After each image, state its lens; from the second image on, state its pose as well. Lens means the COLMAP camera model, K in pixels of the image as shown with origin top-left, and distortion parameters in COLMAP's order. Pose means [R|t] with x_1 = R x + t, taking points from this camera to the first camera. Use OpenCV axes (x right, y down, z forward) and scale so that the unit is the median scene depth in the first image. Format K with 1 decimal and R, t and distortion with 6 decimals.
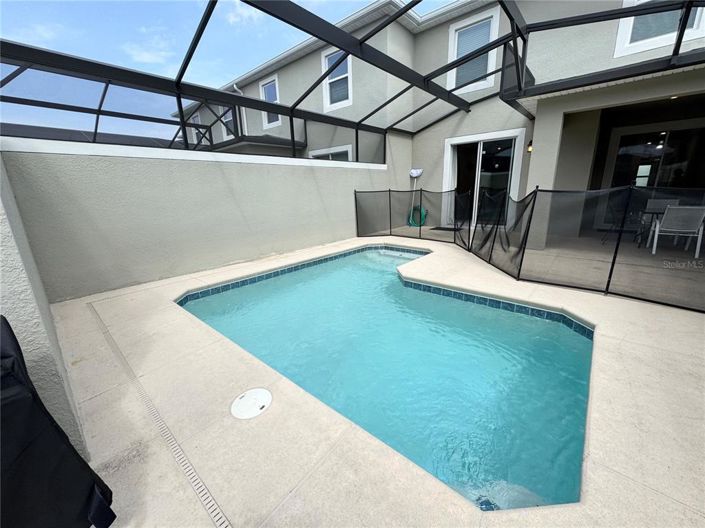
lens RADIAL K [[281.3, 0, 352.5], [0, 281.3, 264.0], [0, 0, 1]] dist [-0.000058, 0.000021]
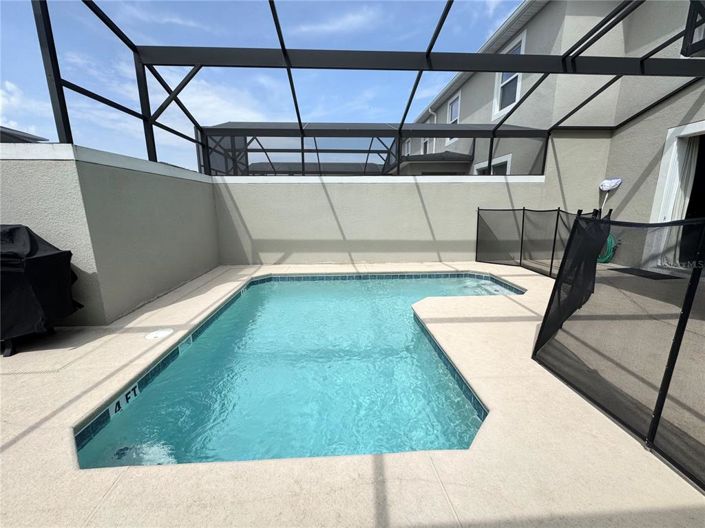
lens RADIAL K [[284.6, 0, 352.5], [0, 284.6, 264.0], [0, 0, 1]] dist [0.000682, 0.000210]
pose [[0.709064, 0.164943, -0.685582, 0.320506], [-0.202010, 0.979022, 0.026613, -0.034041], [0.675589, 0.119624, 0.727509, 0.113799]]
